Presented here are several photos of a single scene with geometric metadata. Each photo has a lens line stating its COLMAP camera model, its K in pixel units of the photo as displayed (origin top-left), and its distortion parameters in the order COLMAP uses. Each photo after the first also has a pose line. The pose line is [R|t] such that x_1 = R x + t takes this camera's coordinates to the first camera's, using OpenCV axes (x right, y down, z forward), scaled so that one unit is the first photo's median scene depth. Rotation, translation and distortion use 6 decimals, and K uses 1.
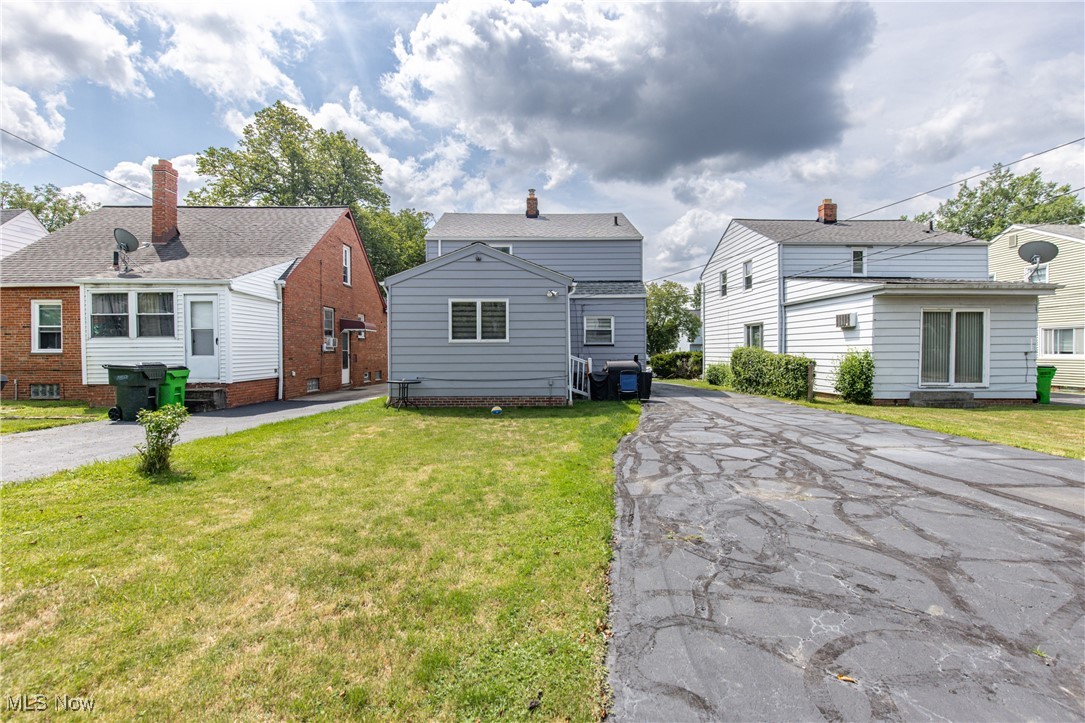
lens RADIAL K [[487.1, 0, 542.2], [0, 487.1, 358.2], [0, 0, 1]] dist [-0.001692, 0.000684]
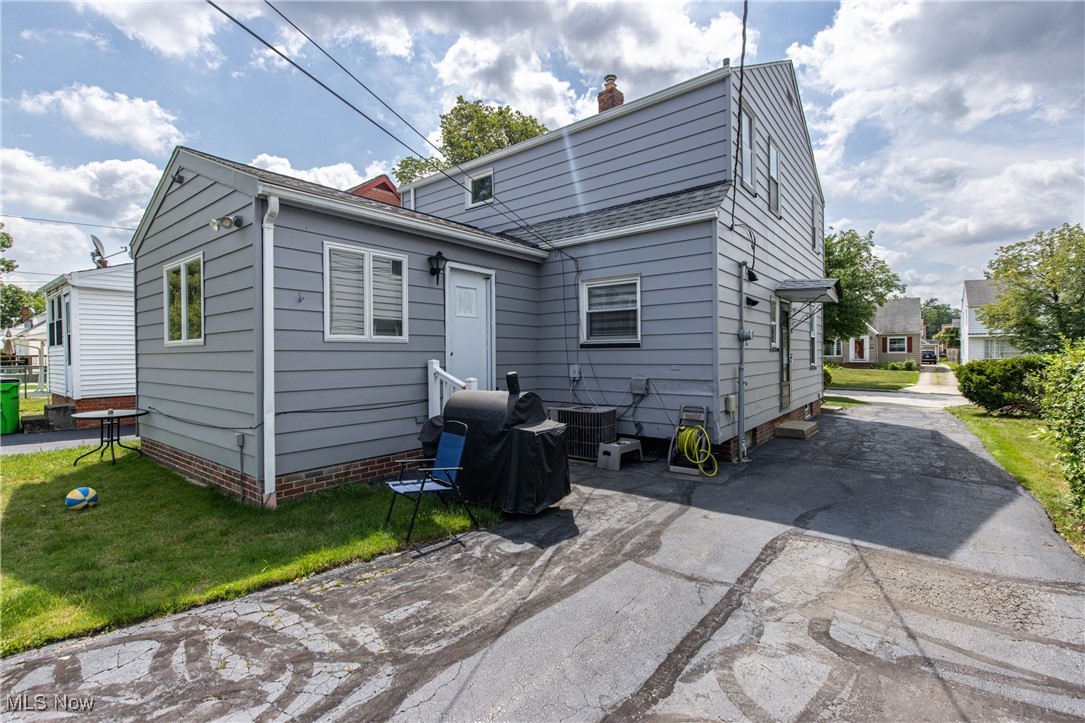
lens RADIAL K [[487.1, 0, 541.7], [0, 487.1, 358.4], [0, 0, 1]] dist [-0.001692, 0.000684]
pose [[0.769615, 0.003930, -0.638496, 0.432962], [-0.003368, 0.999992, 0.002095, -0.019080], [0.638499, 0.000539, 0.769623, 0.764184]]
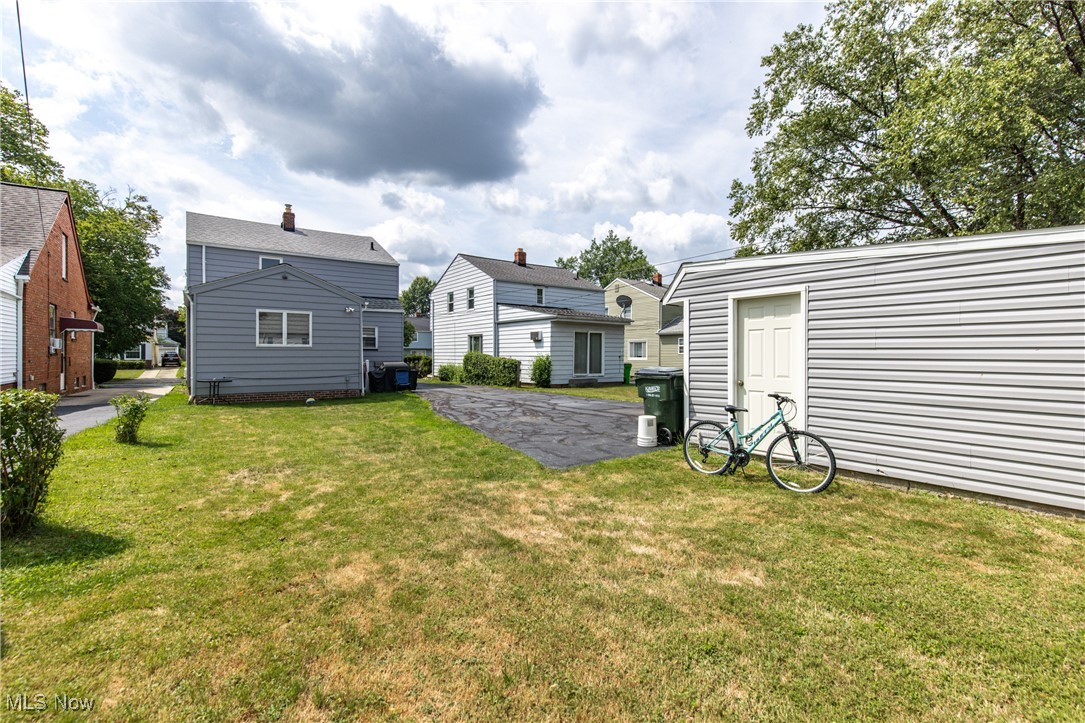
lens RADIAL K [[487.1, 0, 541.0], [0, 487.1, 358.8], [0, 0, 1]] dist [-0.001692, 0.000684]
pose [[0.823391, -0.000424, 0.567475, -0.262434], [0.004175, 0.999977, -0.005311, 0.005591], [-0.567460, 0.006743, 0.823374, -0.312408]]
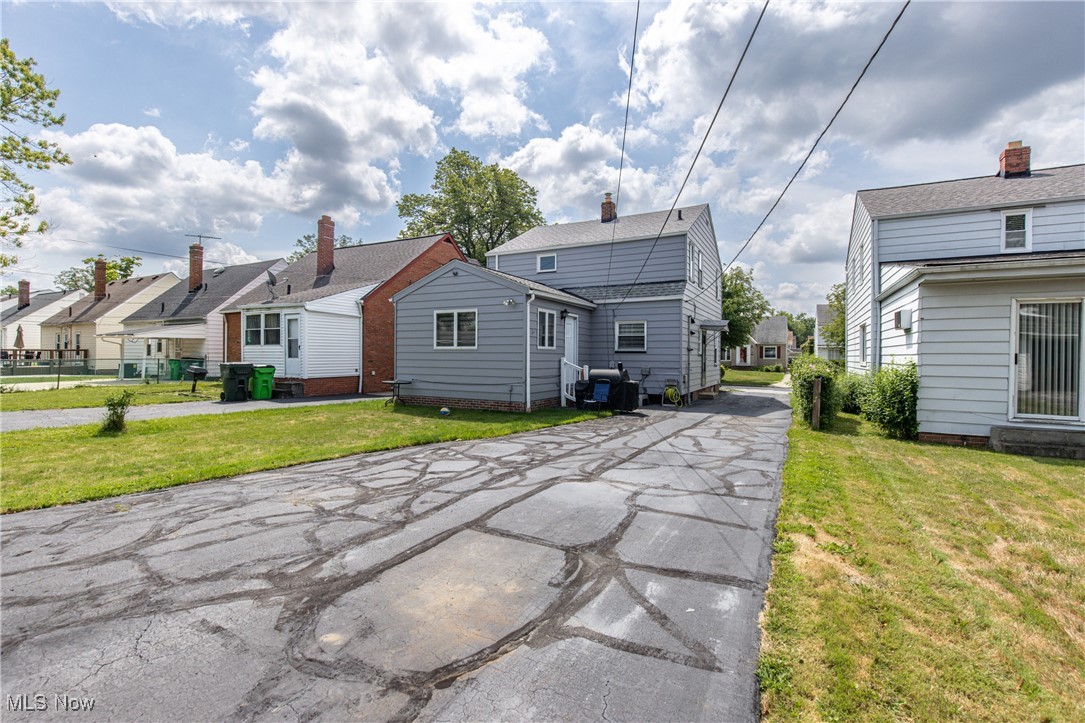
lens RADIAL K [[487.1, 0, 542.4], [0, 487.1, 356.3], [0, 0, 1]] dist [-0.001692, 0.000684]
pose [[0.872907, 0.010971, -0.487763, 0.524987], [-0.017006, 0.999824, -0.007946, -0.009797], [0.487590, 0.015231, 0.872940, 0.119588]]
